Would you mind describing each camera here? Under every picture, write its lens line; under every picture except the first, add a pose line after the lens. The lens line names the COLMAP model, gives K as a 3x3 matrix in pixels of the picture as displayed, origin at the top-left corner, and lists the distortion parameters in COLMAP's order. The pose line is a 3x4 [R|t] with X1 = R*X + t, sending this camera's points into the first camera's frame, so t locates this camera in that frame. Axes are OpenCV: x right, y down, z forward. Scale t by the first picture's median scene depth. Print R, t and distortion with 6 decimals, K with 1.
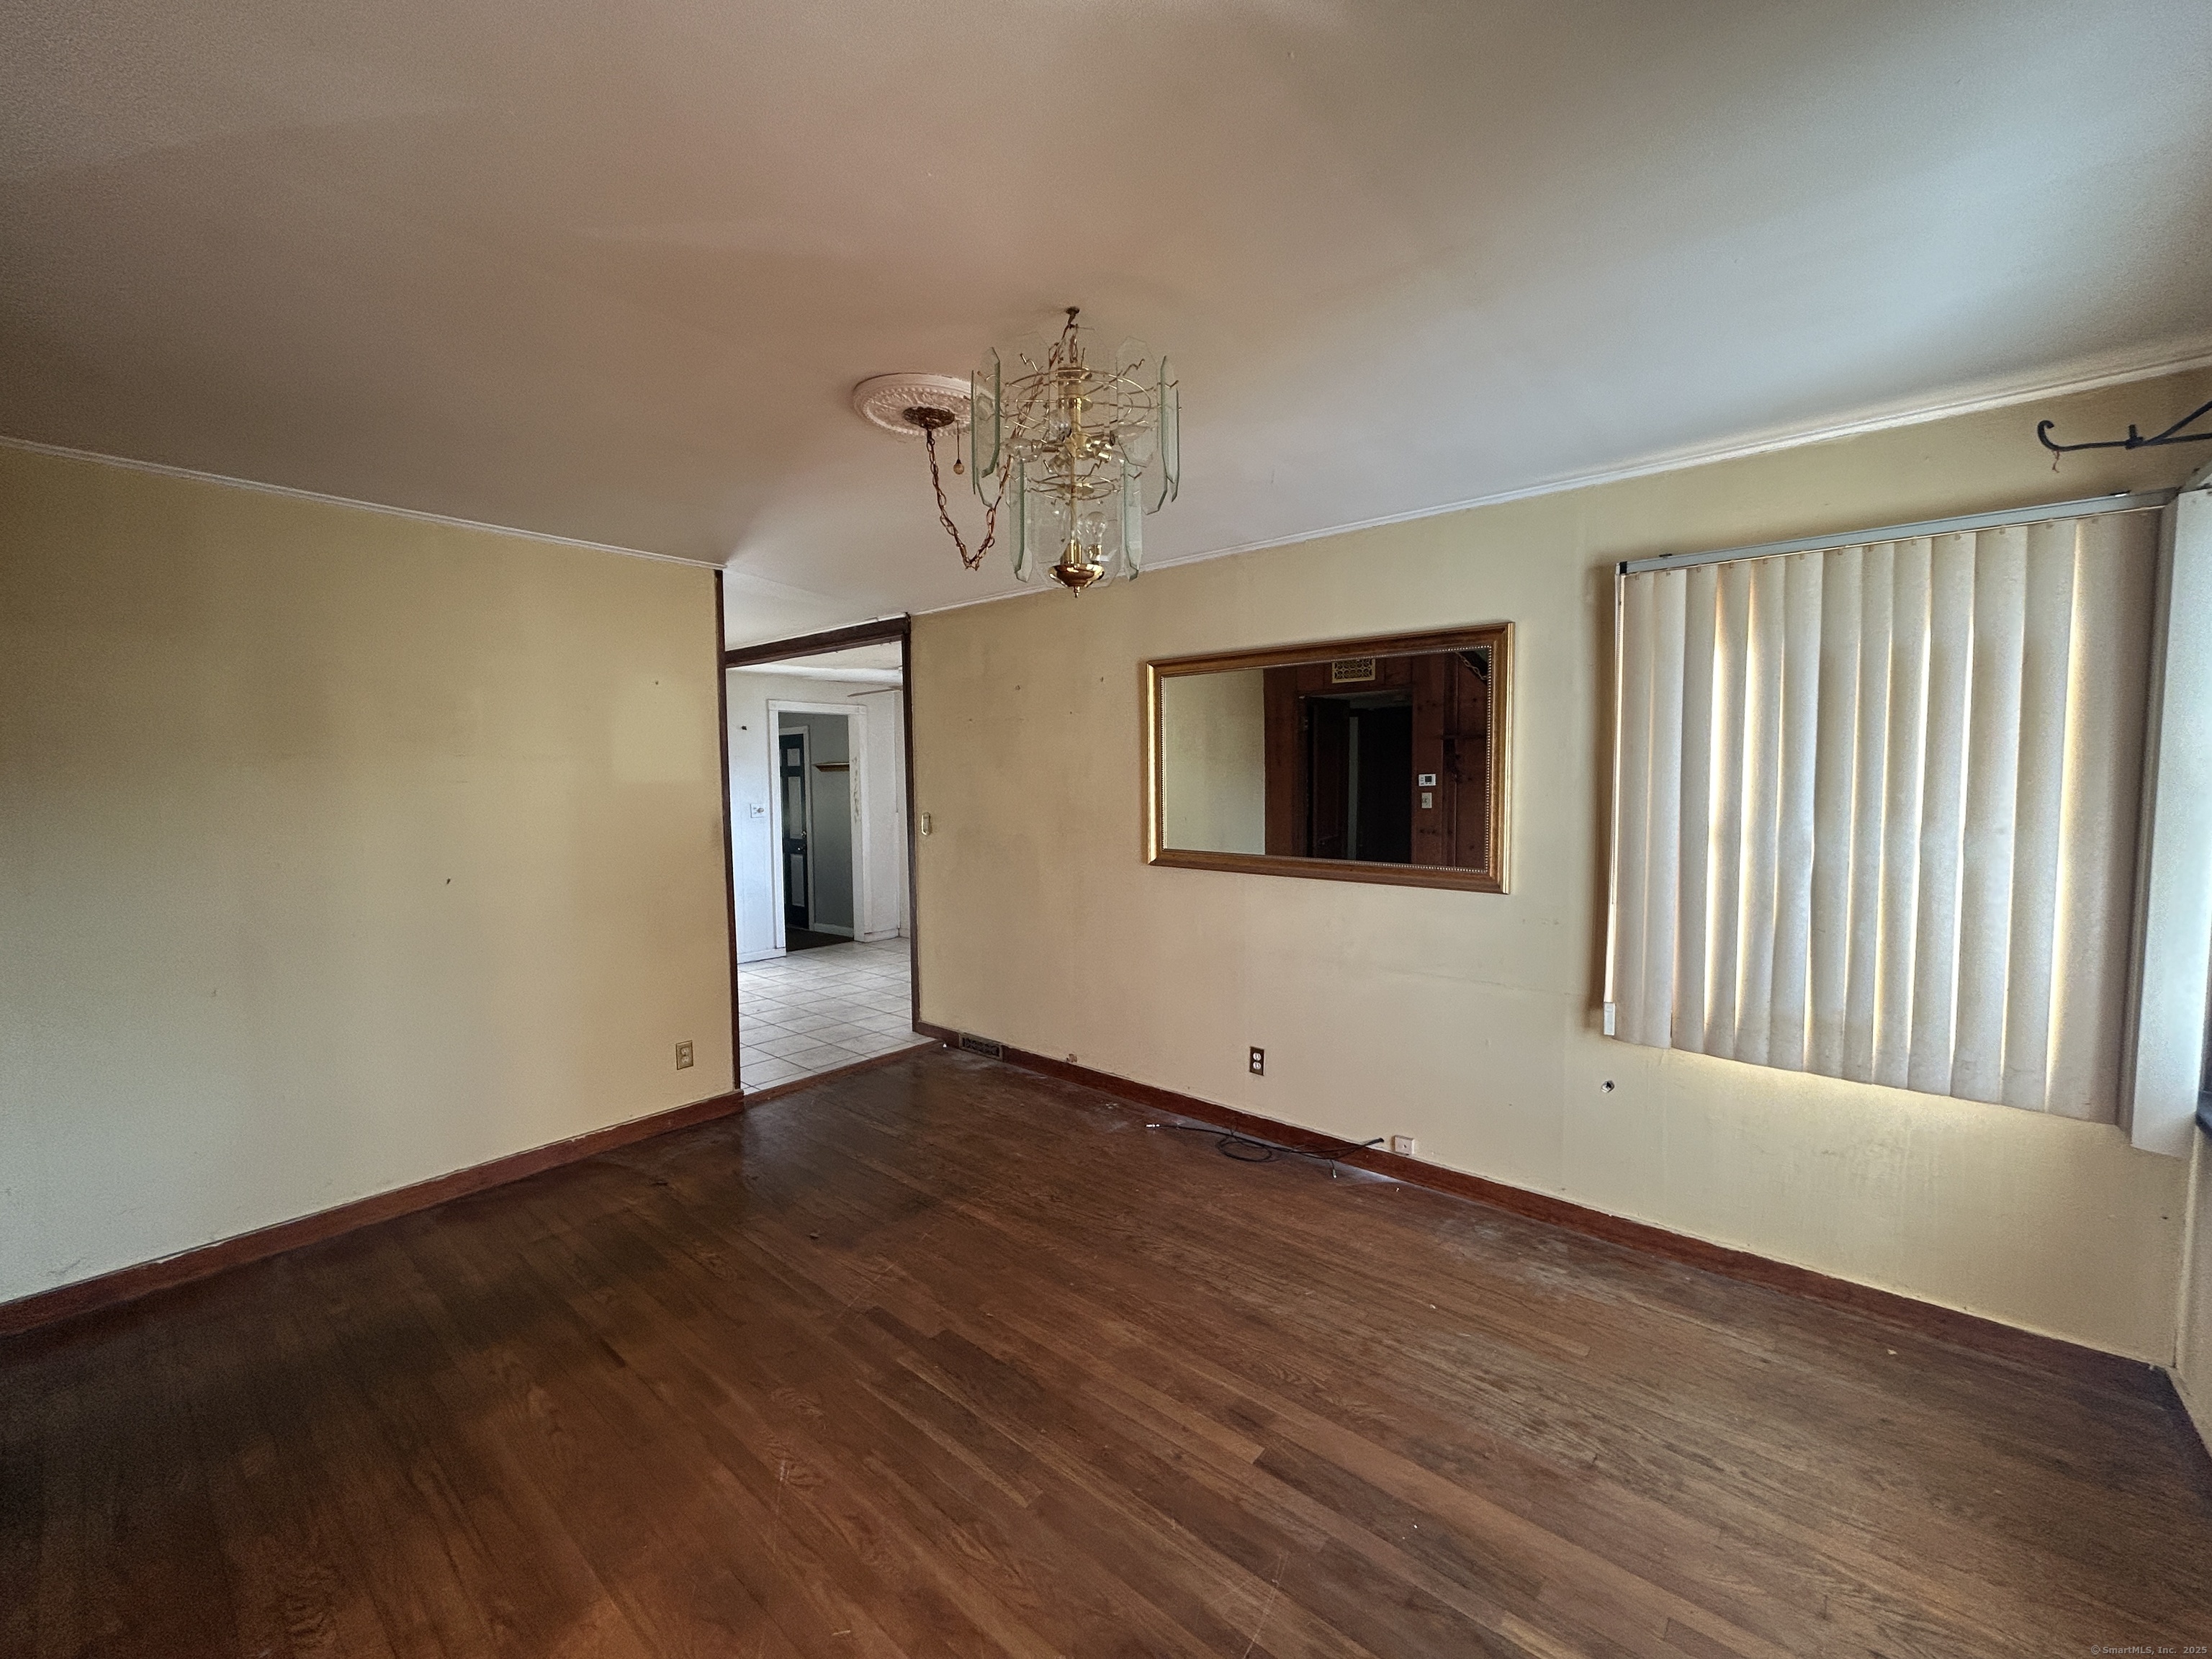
lens RADIAL K [[891.0, 0, 1102.8], [0, 891.0, 821.6], [0, 0, 1]] dist [-0.001379, 0.000326]
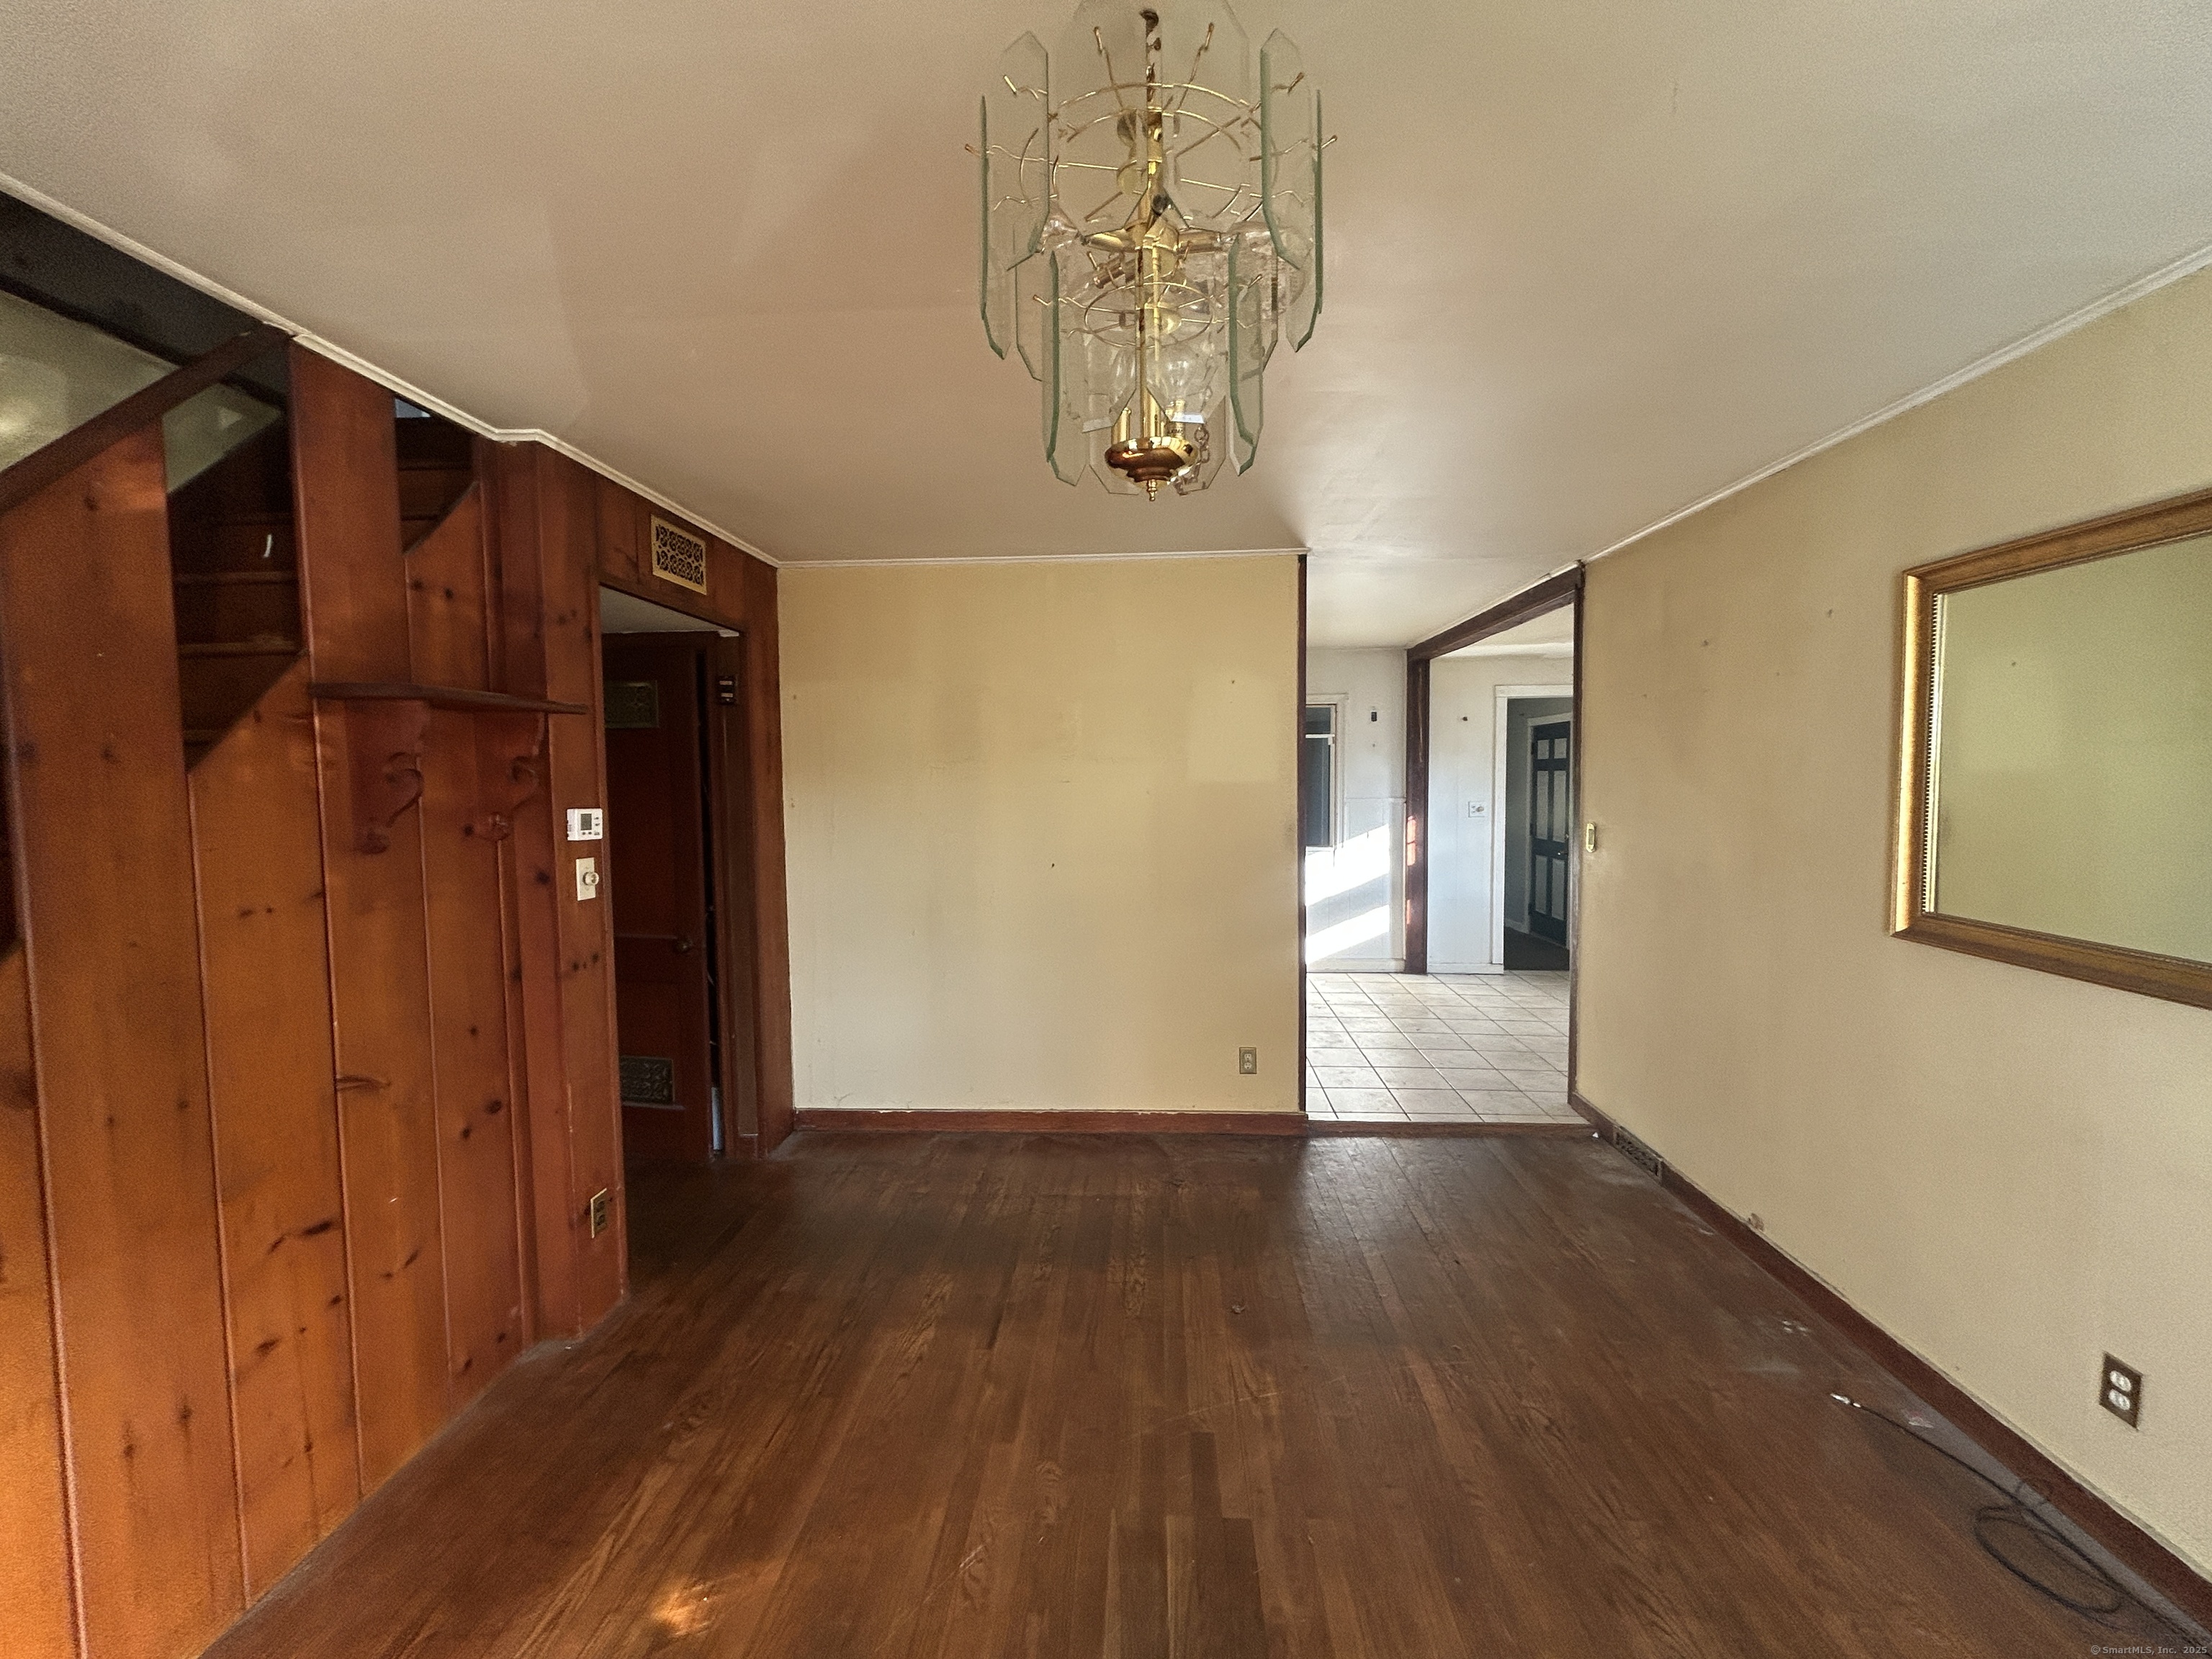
lens RADIAL K [[891.0, 0, 1102.8], [0, 891.0, 821.6], [0, 0, 1]] dist [-0.001379, 0.000326]
pose [[0.601218, 0.043954, -0.797875, 0.209519], [-0.036257, 0.998958, 0.027711, -0.022263], [0.798262, 0.012268, 0.602185, 0.288273]]
